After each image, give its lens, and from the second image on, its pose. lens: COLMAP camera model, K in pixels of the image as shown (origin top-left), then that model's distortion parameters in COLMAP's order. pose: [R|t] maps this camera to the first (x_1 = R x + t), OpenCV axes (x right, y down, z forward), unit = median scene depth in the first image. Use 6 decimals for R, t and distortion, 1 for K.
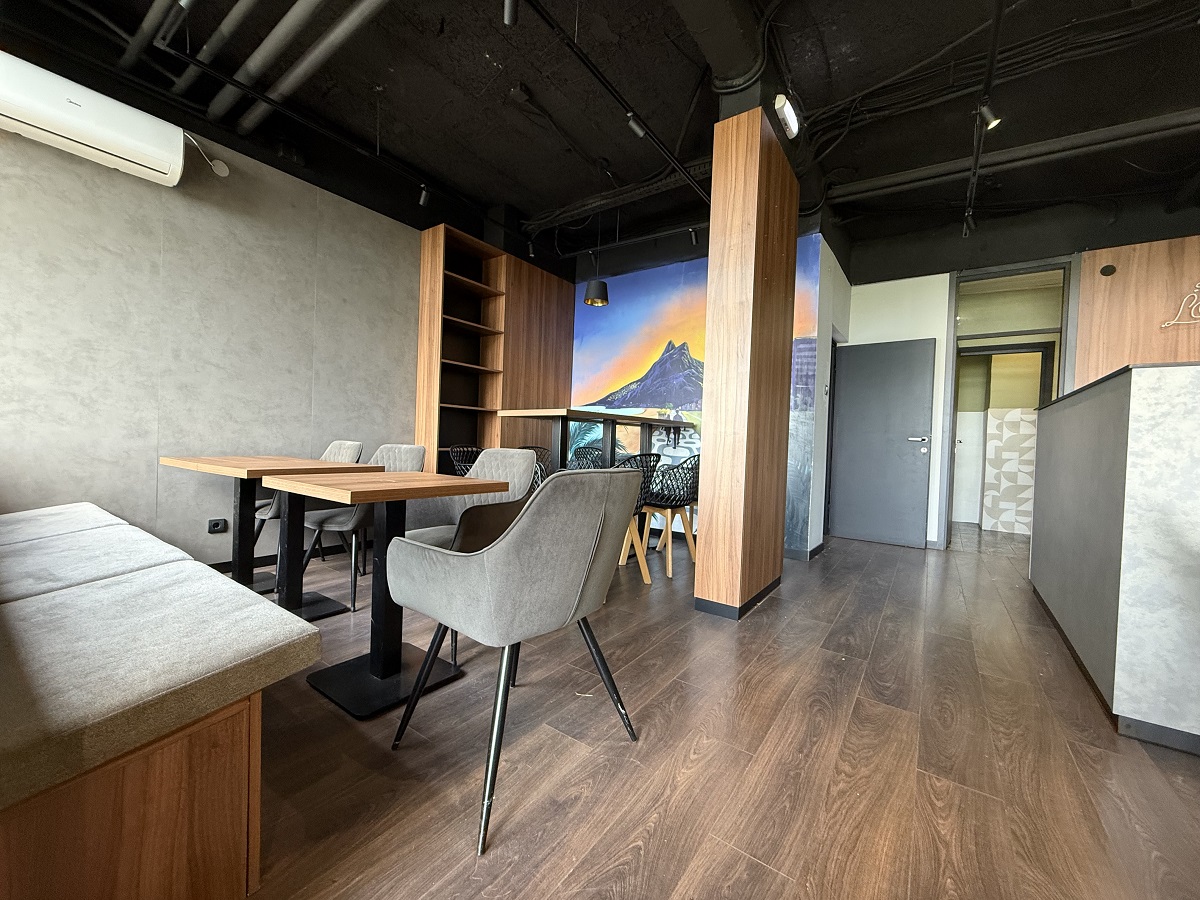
lens RADIAL K [[474.4, 0, 595.1], [0, 474.4, 450.8], [0, 0, 1]] dist [-0.000639, 0.000050]
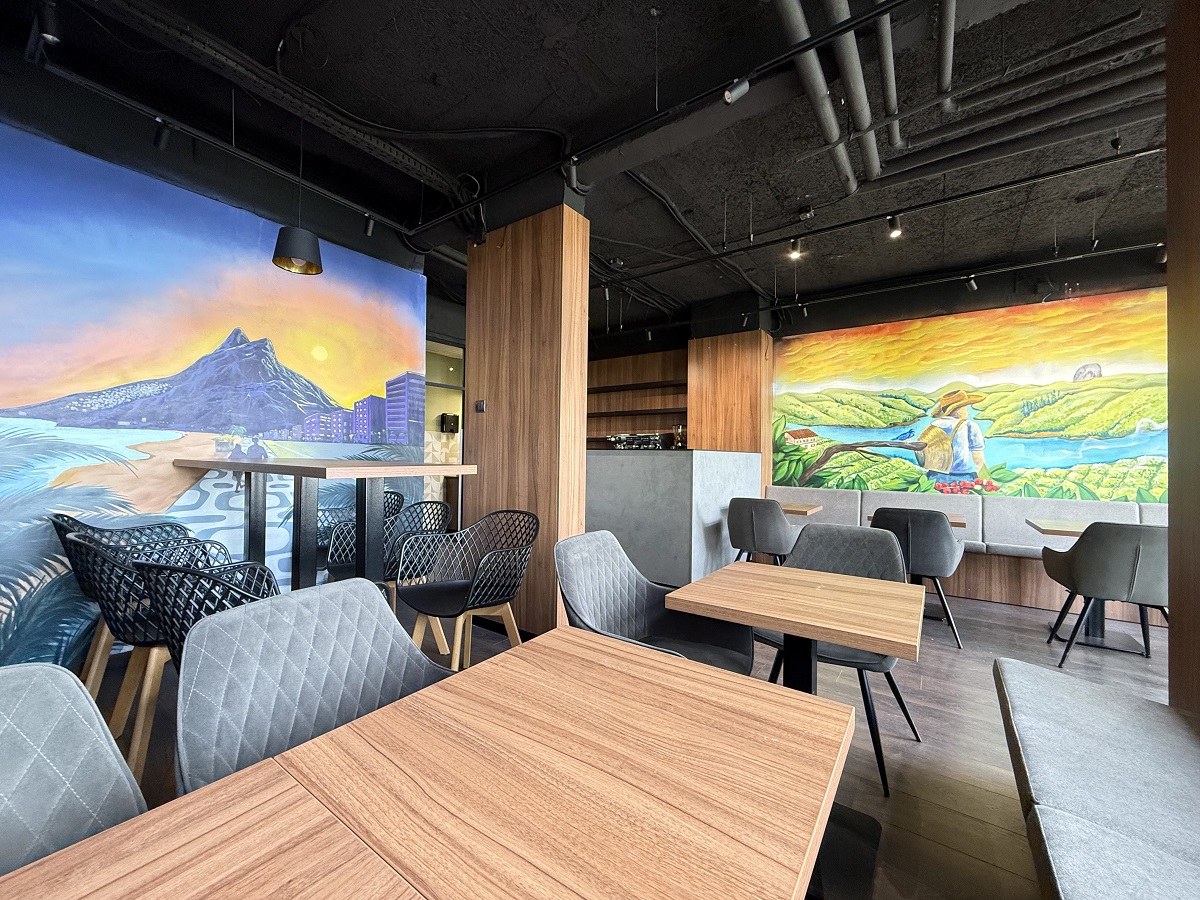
lens RADIAL K [[474.4, 0, 595.6], [0, 474.4, 450.9], [0, 0, 1]] dist [-0.000639, 0.000050]
pose [[0.007113, -0.019846, 0.999778, -0.679050], [0.006705, 0.999782, 0.019798, -0.109374], [-0.999952, 0.006563, 0.007244, 0.732671]]
